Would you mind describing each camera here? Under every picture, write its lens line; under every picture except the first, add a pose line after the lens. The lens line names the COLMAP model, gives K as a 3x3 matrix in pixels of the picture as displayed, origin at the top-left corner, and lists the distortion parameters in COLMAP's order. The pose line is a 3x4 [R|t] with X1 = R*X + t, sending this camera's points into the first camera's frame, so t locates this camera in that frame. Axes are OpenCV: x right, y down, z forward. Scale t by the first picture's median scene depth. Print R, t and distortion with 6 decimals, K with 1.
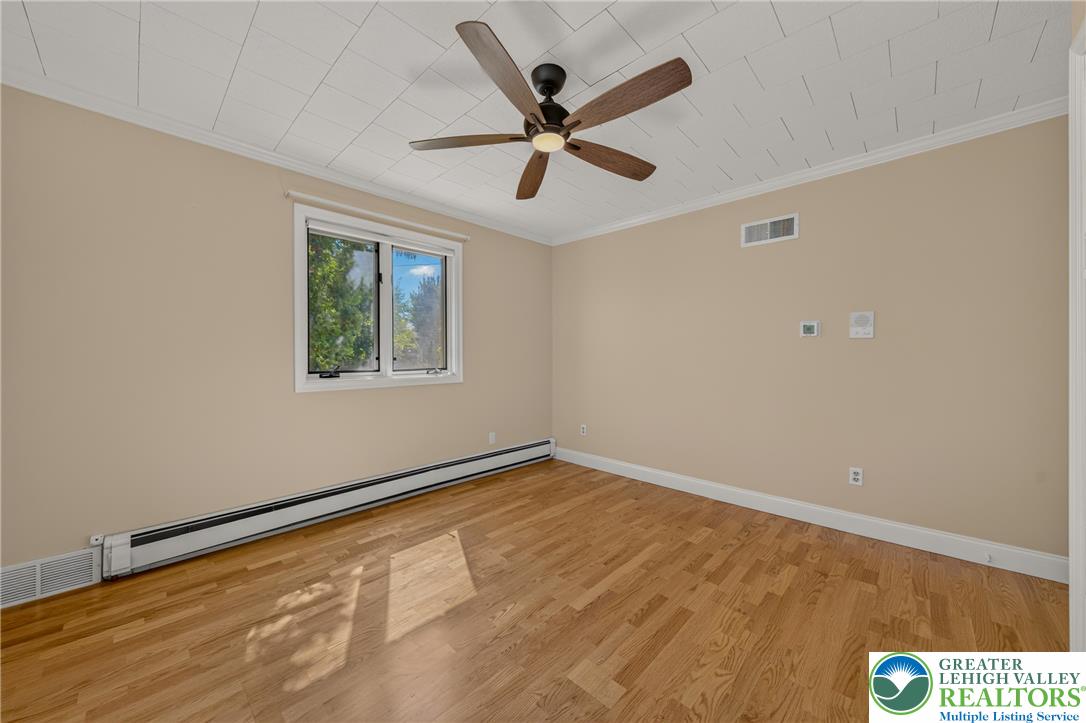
lens RADIAL K [[395.0, 0, 543.0], [0, 395.0, 359.3], [0, 0, 1]] dist [-0.000405, -0.000009]
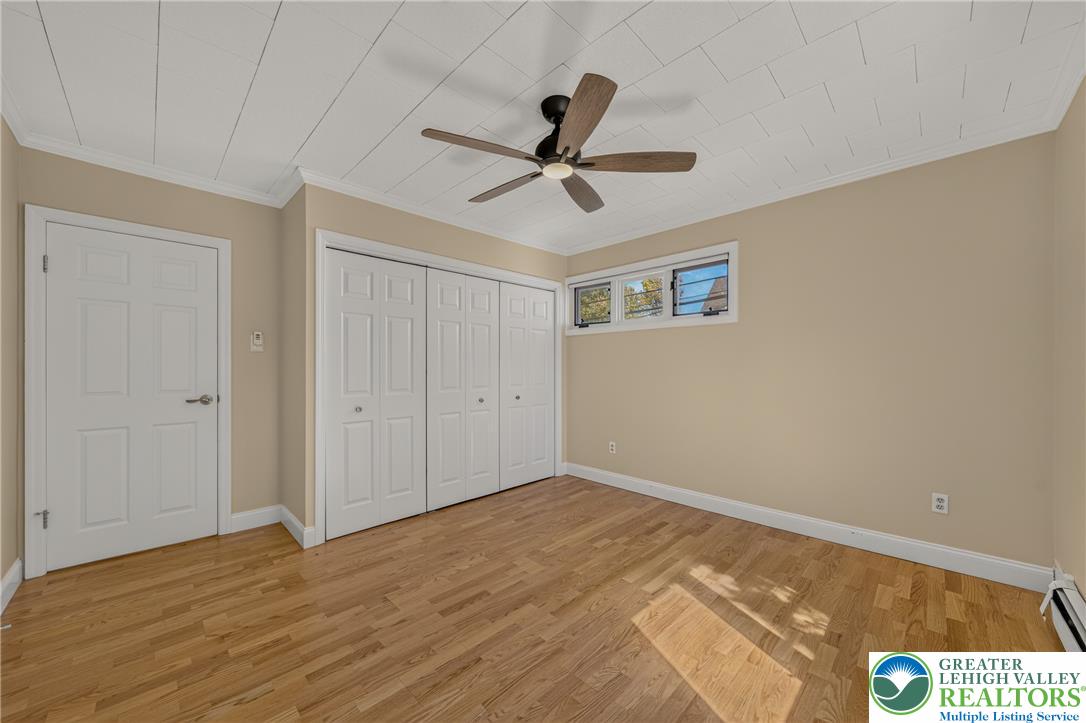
lens RADIAL K [[395.0, 0, 542.9], [0, 395.0, 366.2], [0, 0, 1]] dist [-0.000405, -0.000009]
pose [[-0.999737, -0.001150, 0.022909, 0.027234], [-0.001125, 0.999999, 0.001130, -0.023991], [-0.022911, 0.001104, -0.999737, 1.967202]]
